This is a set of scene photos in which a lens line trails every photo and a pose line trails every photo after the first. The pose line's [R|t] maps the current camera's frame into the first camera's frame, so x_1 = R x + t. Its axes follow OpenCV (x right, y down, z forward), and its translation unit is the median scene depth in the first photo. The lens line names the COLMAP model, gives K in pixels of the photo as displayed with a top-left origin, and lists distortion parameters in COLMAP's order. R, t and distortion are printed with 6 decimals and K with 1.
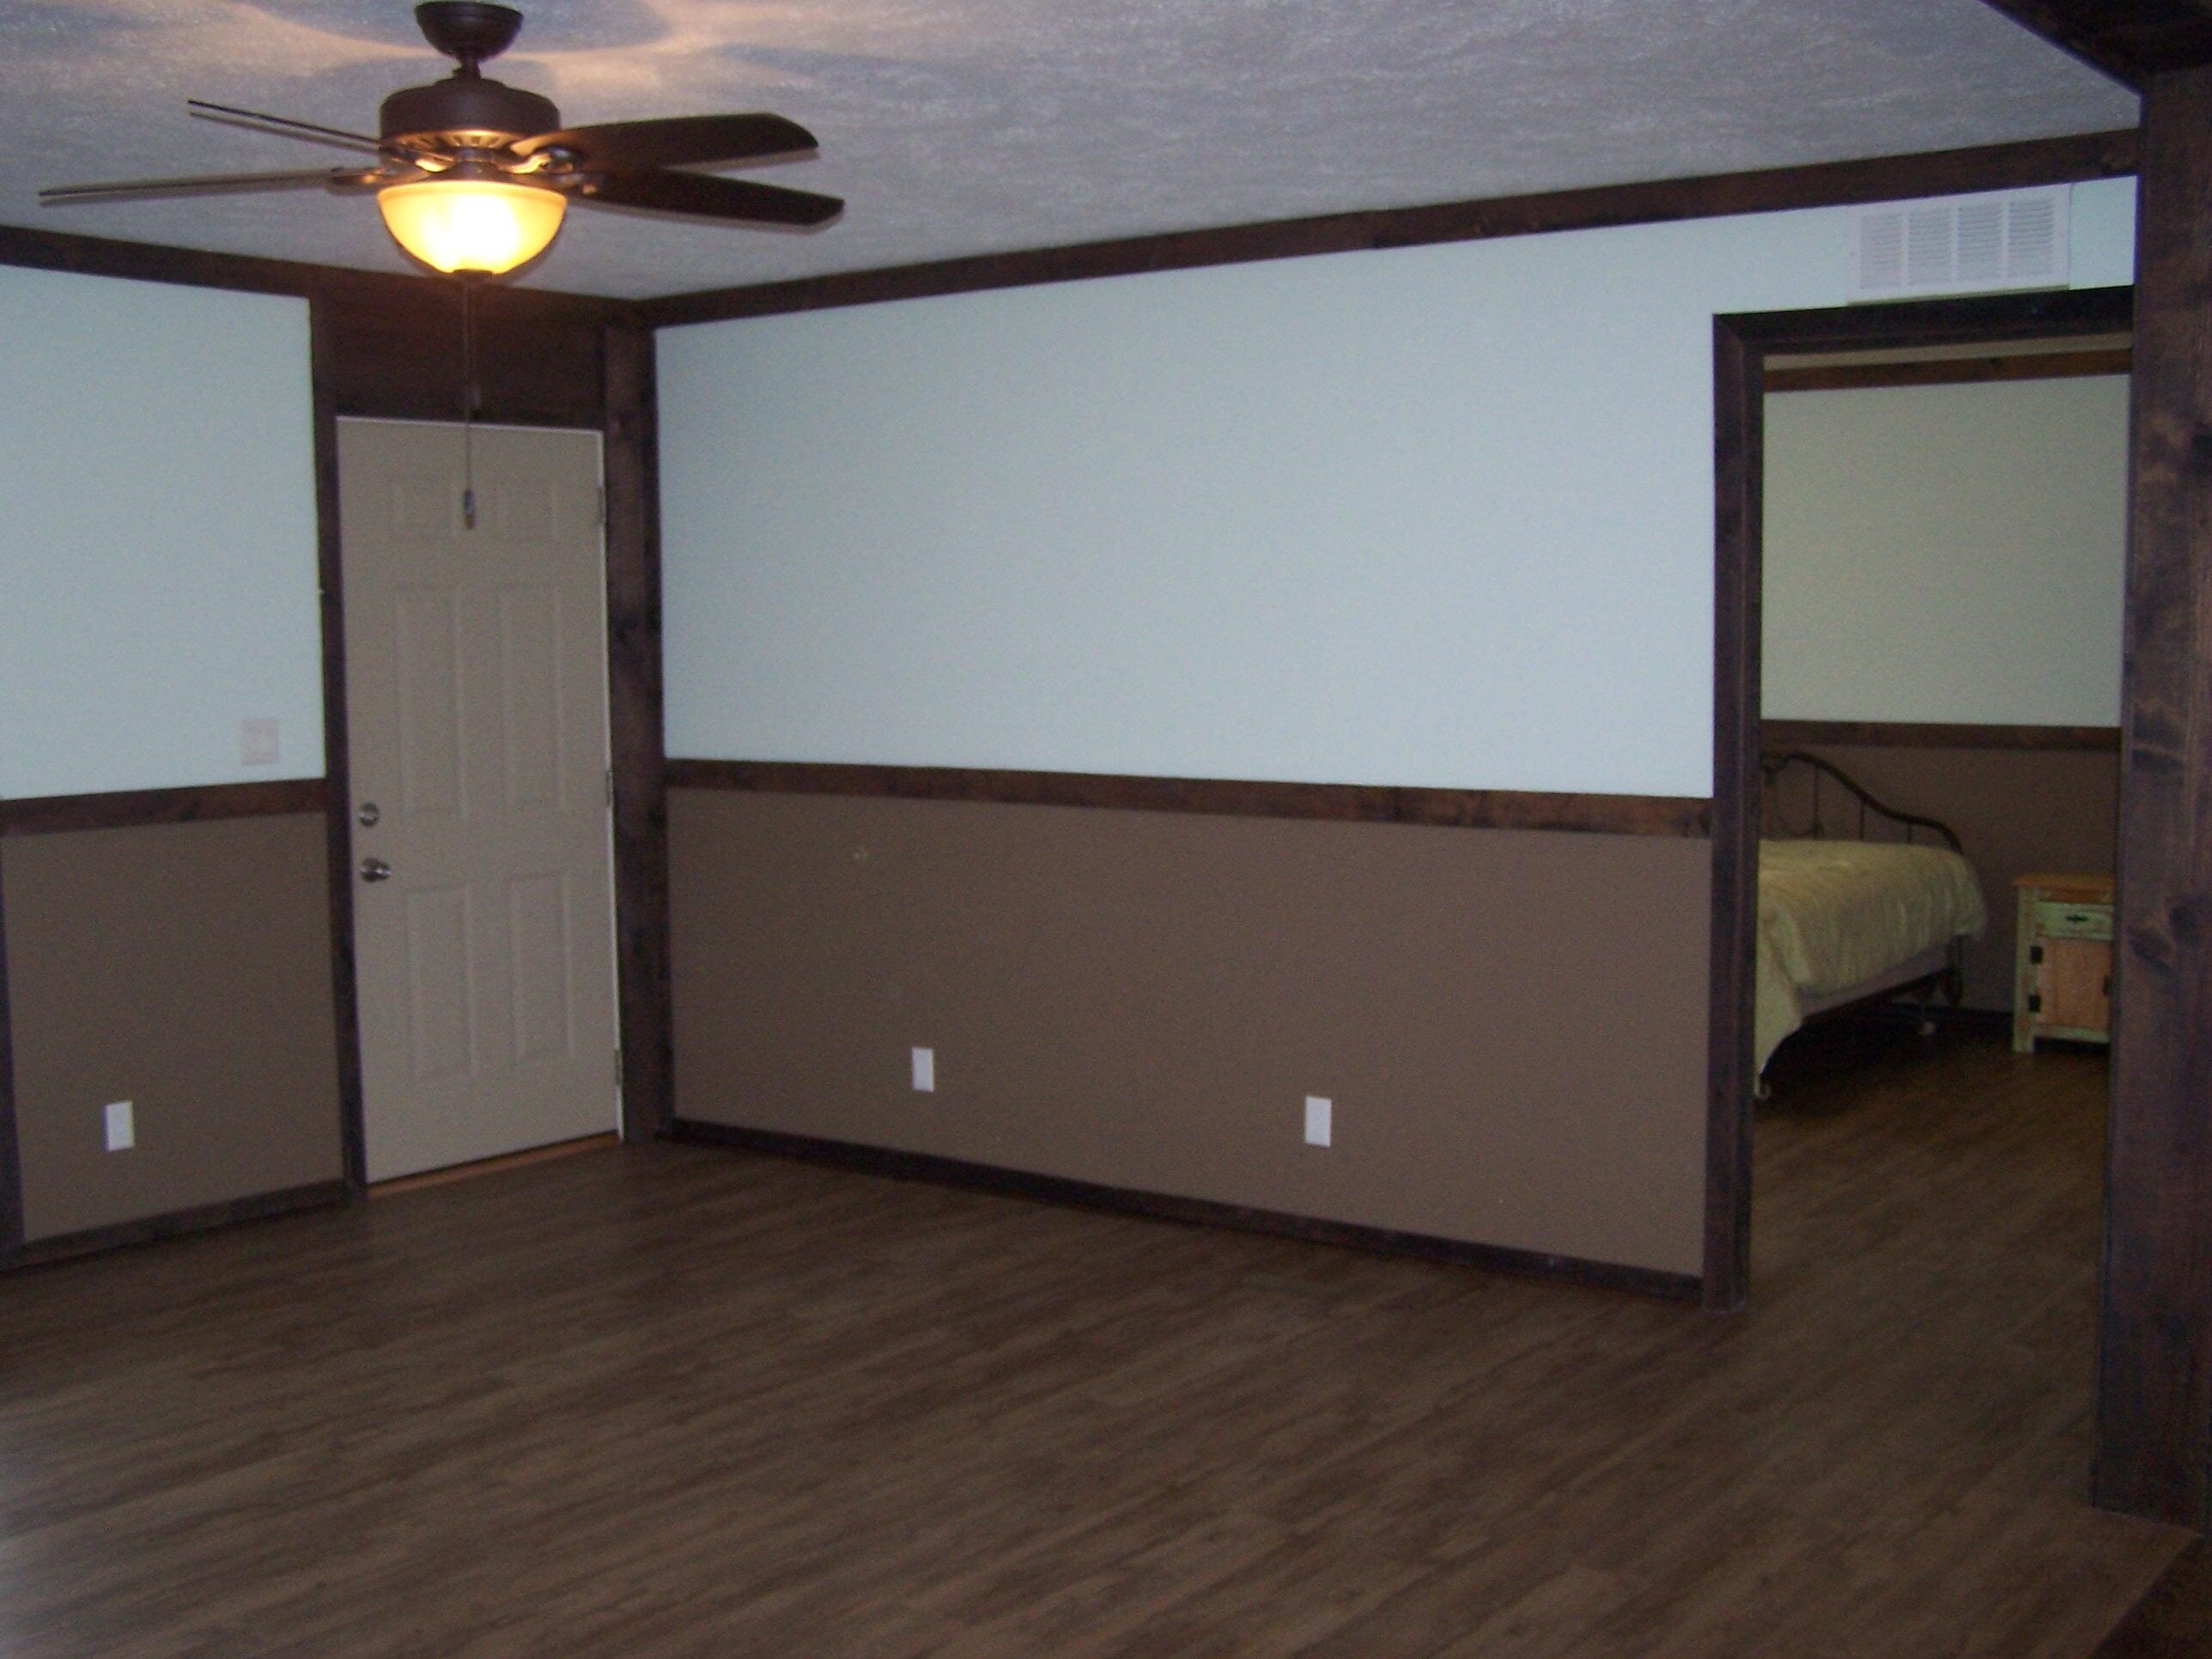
lens RADIAL K [[2510.3, 0, 1108.0], [0, 2510.3, 832.6], [0, 0, 1]] dist [-0.114941, 0.000000]
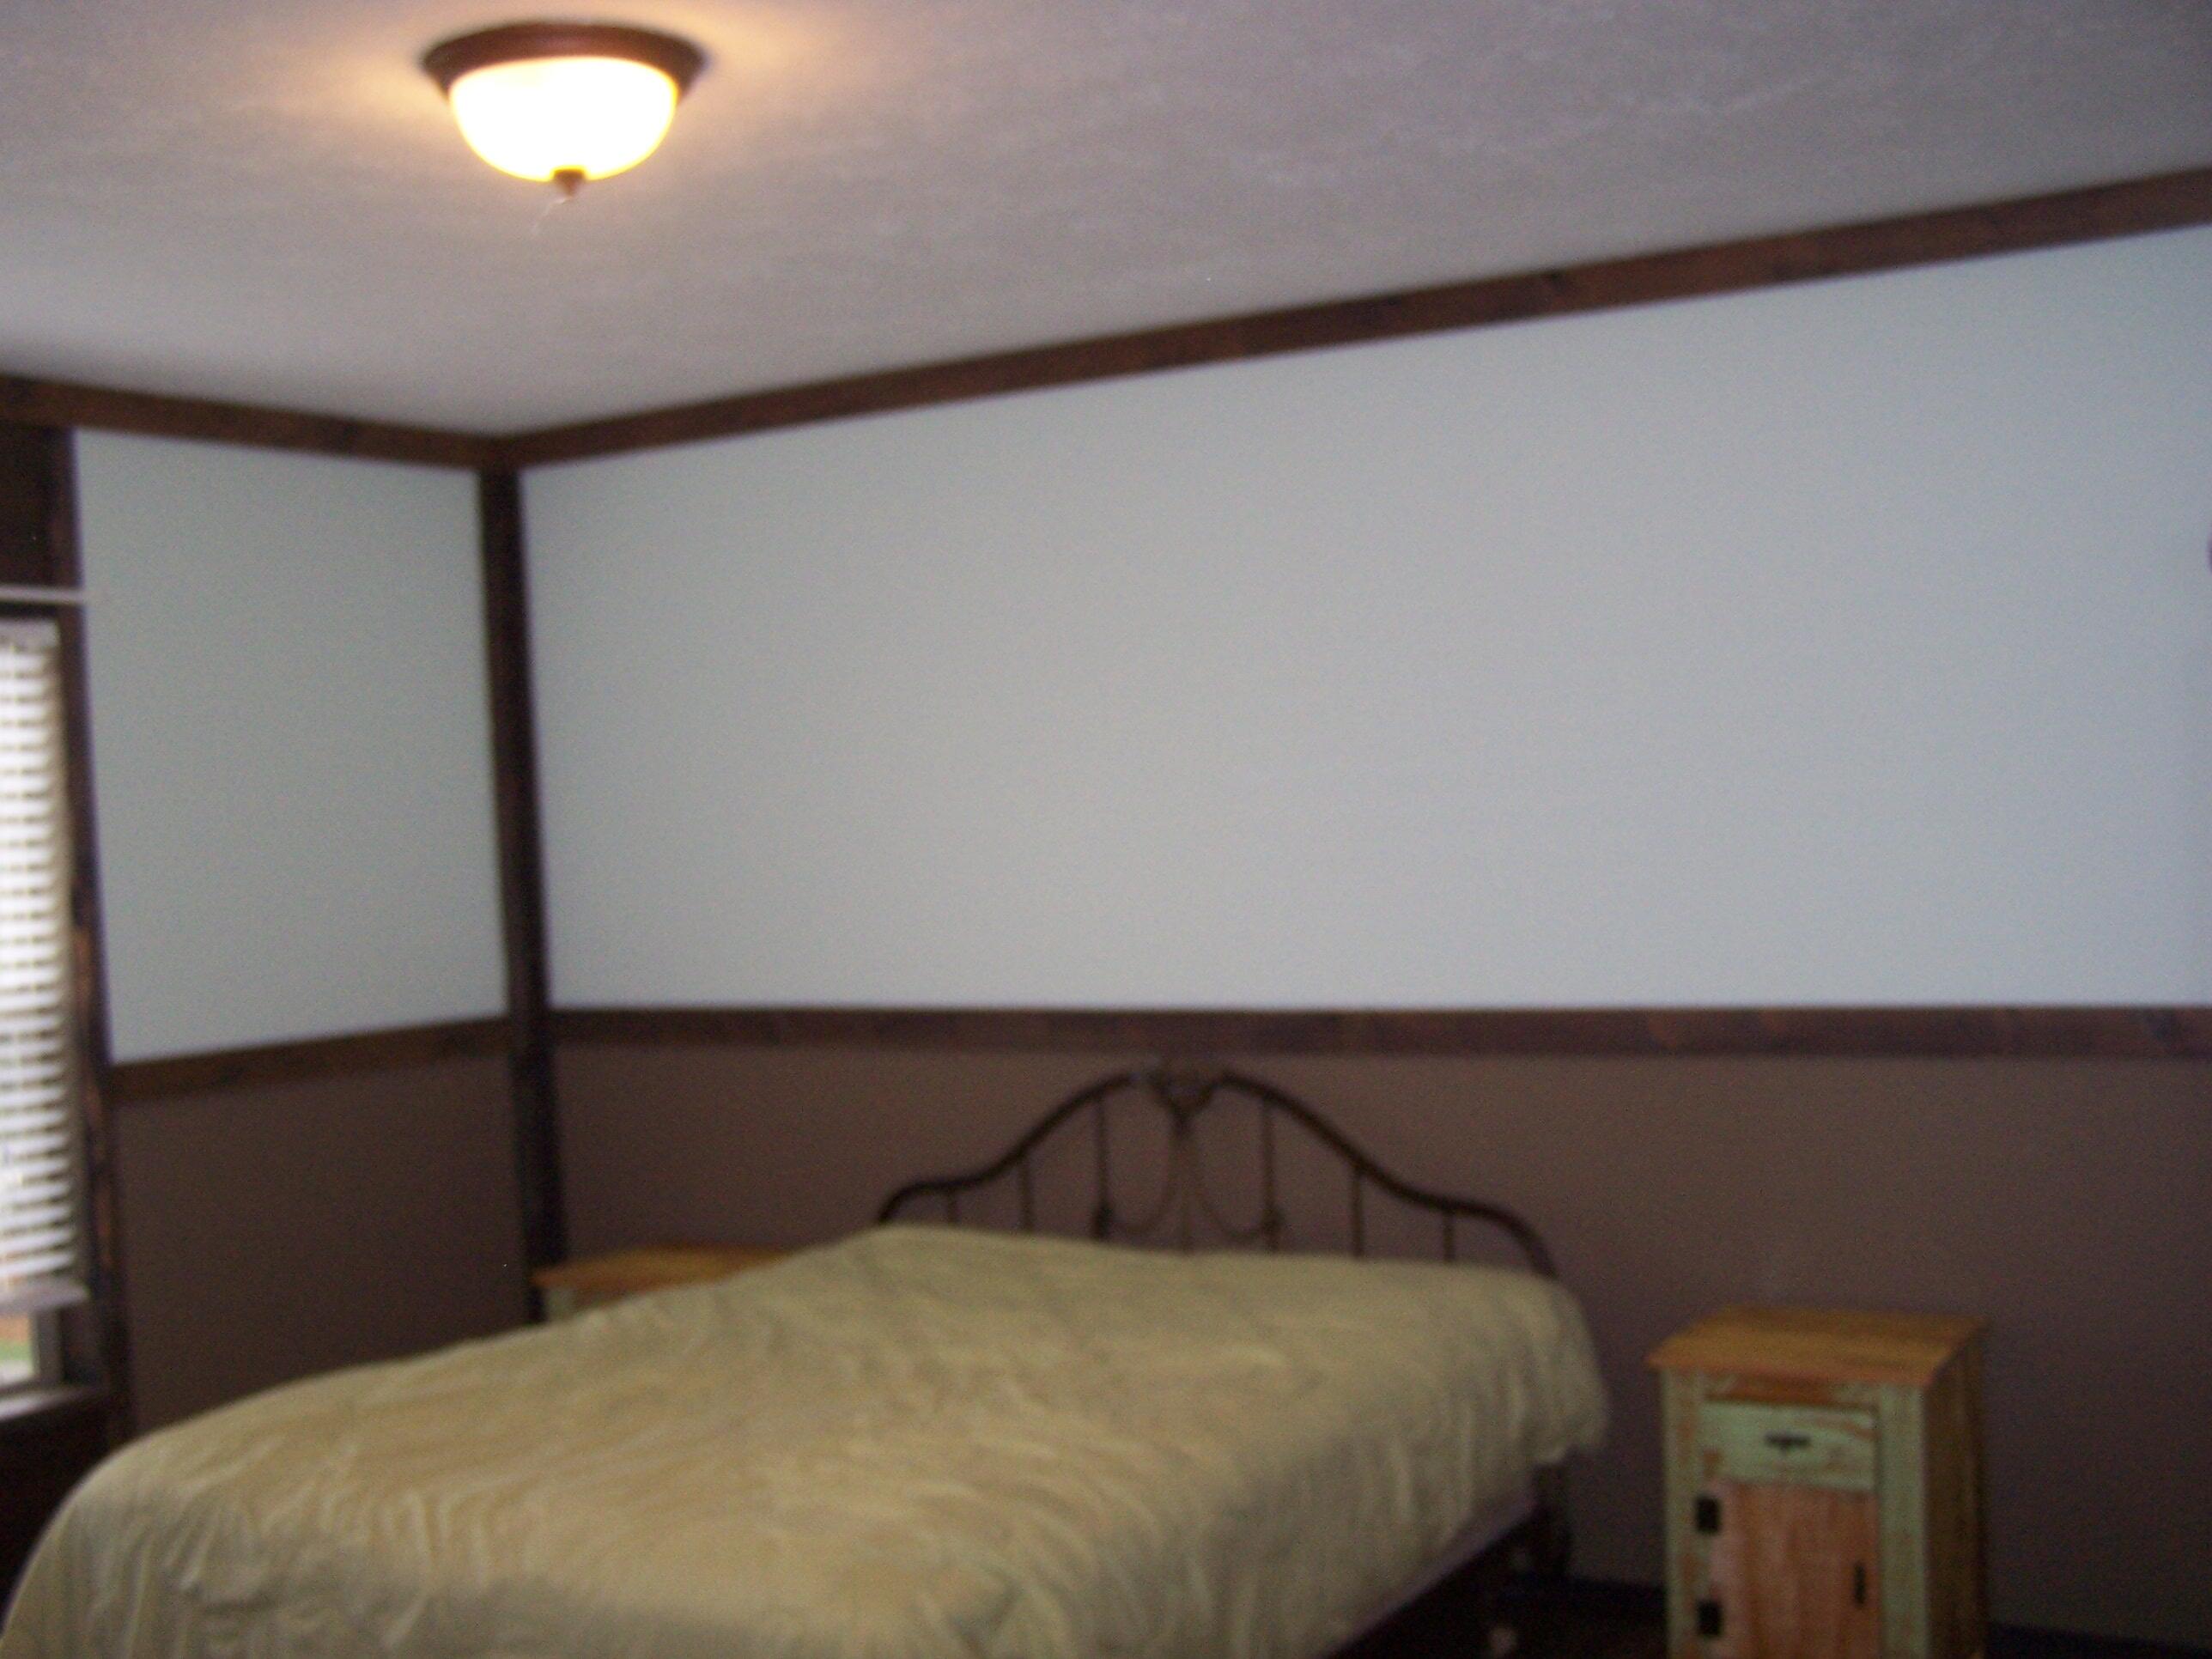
lens RADIAL K [[2510.3, 0, 1102.9], [0, 2510.3, 822.9], [0, 0, 1]] dist [-0.114941, 0.000000]
pose [[0.994394, -0.041062, 0.097440, 0.219692], [0.048149, 0.996275, -0.071533, -0.051518], [-0.094139, 0.075823, 0.992667, 0.531386]]
